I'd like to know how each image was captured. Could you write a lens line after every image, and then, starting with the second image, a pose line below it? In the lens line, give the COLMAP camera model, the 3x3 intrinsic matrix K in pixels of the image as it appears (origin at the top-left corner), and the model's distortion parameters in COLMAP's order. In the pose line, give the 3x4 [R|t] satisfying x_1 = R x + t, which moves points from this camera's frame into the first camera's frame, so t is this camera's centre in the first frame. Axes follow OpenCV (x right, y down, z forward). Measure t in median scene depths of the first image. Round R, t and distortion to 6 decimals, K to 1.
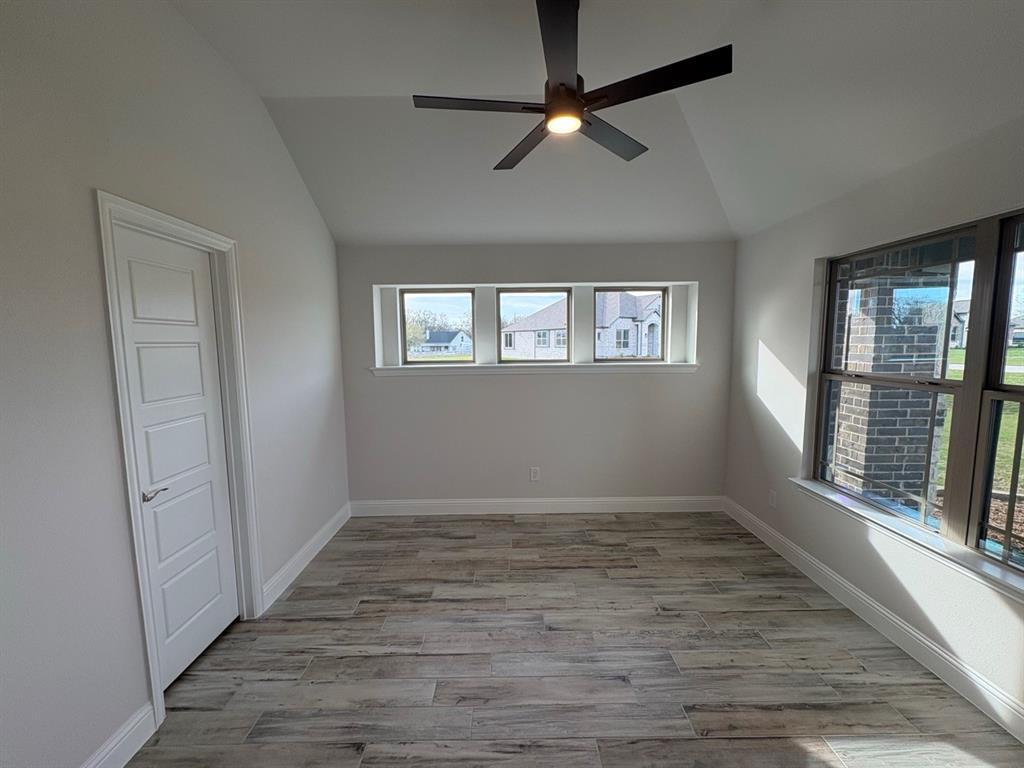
lens RADIAL K [[408.3, 0, 512.0], [0, 408.3, 384.0], [0, 0, 1]] dist [-0.000429, 0.000070]
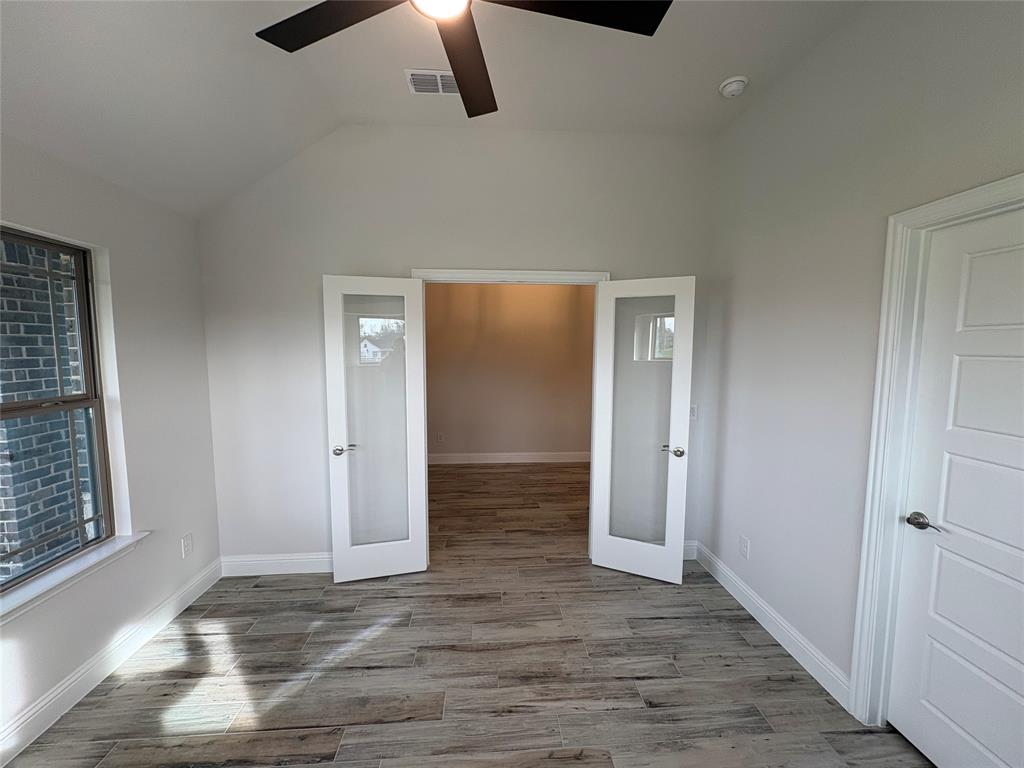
lens RADIAL K [[408.3, 0, 512.0], [0, 408.3, 384.0], [0, 0, 1]] dist [-0.000429, 0.000070]
pose [[-0.998596, 0.006026, -0.052635, 0.070367], [-0.002951, 0.985644, 0.168814, -0.191464], [0.052896, 0.168732, -0.984242, 1.893086]]
